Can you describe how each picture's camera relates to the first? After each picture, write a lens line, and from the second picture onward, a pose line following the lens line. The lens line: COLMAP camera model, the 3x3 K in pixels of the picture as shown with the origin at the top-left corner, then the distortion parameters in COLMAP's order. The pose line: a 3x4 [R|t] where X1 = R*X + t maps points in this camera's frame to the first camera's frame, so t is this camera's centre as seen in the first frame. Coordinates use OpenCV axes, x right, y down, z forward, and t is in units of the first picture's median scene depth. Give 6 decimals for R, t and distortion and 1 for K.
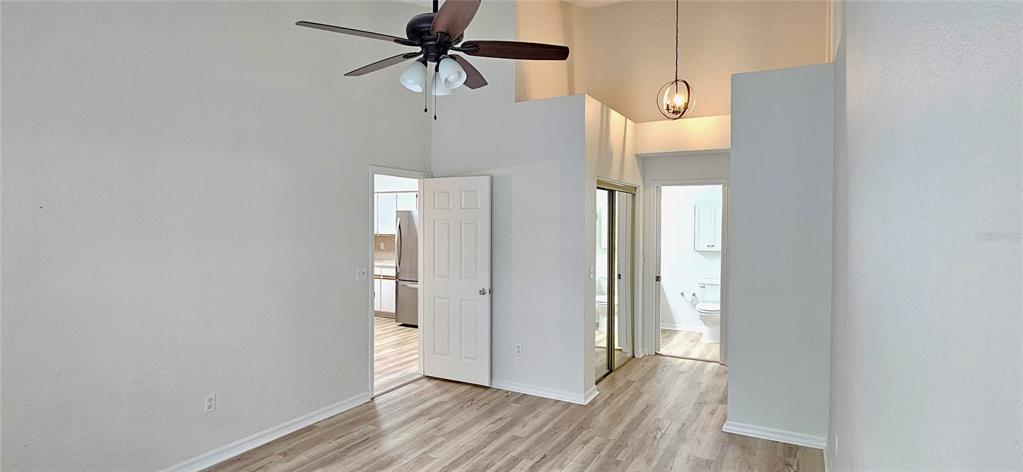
lens RADIAL K [[514.1, 0, 511.5], [0, 514.1, 236.0], [0, 0, 1]] dist [-0.000380, -0.000155]
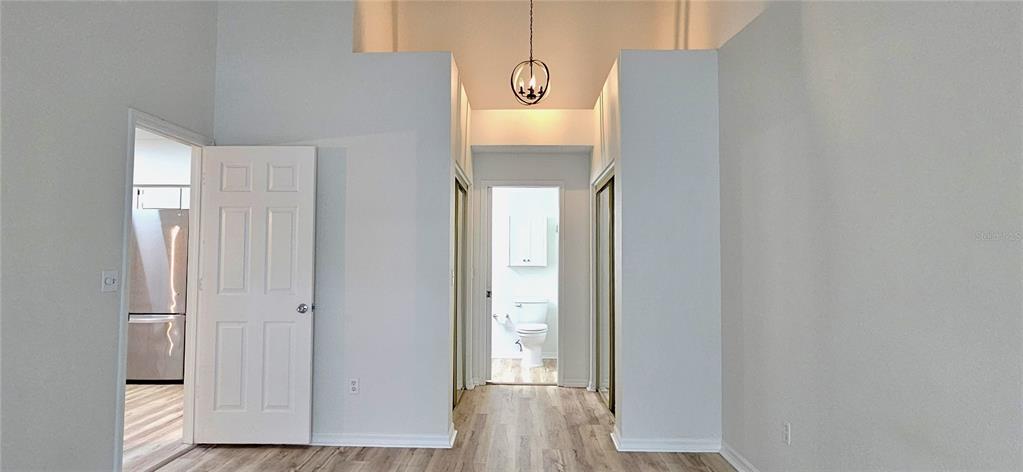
lens RADIAL K [[580.1, 0, 511.5], [0, 580.1, 236.0], [0, 0, 1]] dist [-0.000520, -0.000498]
pose [[0.888716, 0.018823, 0.458072, -0.159904], [0.010700, 0.998033, -0.061769, 0.058595], [-0.458334, 0.059796, 0.886766, 0.150014]]
